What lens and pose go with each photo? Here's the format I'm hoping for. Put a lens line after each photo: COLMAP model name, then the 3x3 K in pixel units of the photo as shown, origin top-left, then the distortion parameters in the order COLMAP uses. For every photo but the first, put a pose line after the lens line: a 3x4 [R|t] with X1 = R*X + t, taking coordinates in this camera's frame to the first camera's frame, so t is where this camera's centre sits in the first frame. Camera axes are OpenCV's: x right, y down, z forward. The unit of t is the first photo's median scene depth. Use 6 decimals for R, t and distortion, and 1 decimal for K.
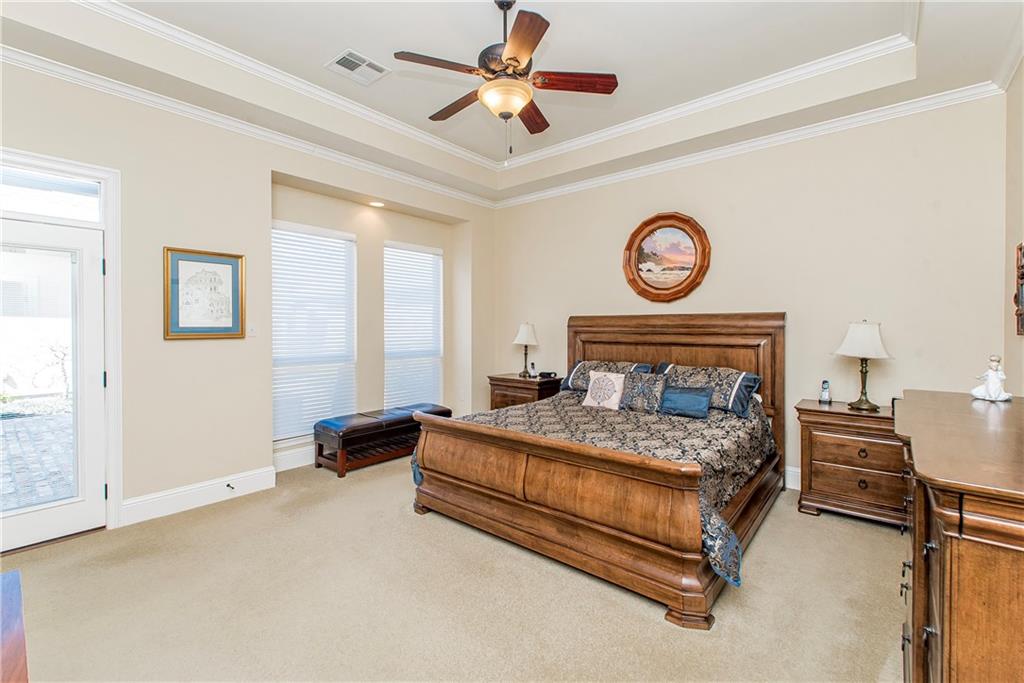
lens RADIAL K [[447.8, 0, 501.1], [0, 447.8, 316.0], [0, 0, 1]] dist [0.020494, -0.008437]
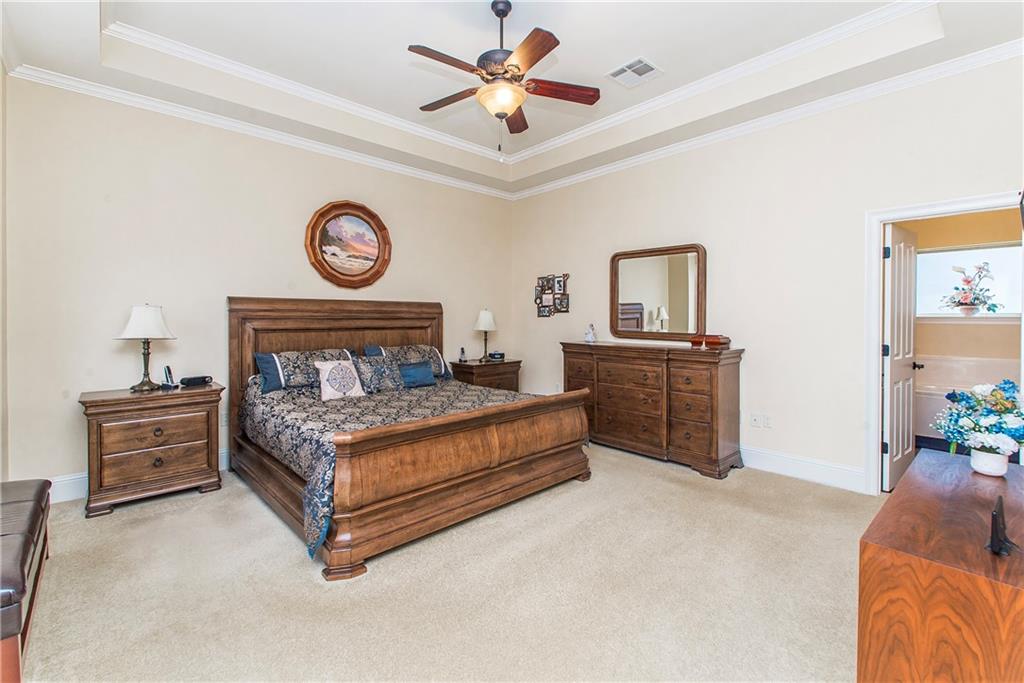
lens RADIAL K [[456.6, 0, 513.6], [0, 456.6, 325.8], [0, 0, 1]] dist [0.002119, -0.000041]
pose [[0.083873, -0.014171, 0.996376, -0.672391], [-0.021455, 0.999641, 0.016023, 0.031203], [-0.996245, -0.022721, 0.083538, 0.557853]]
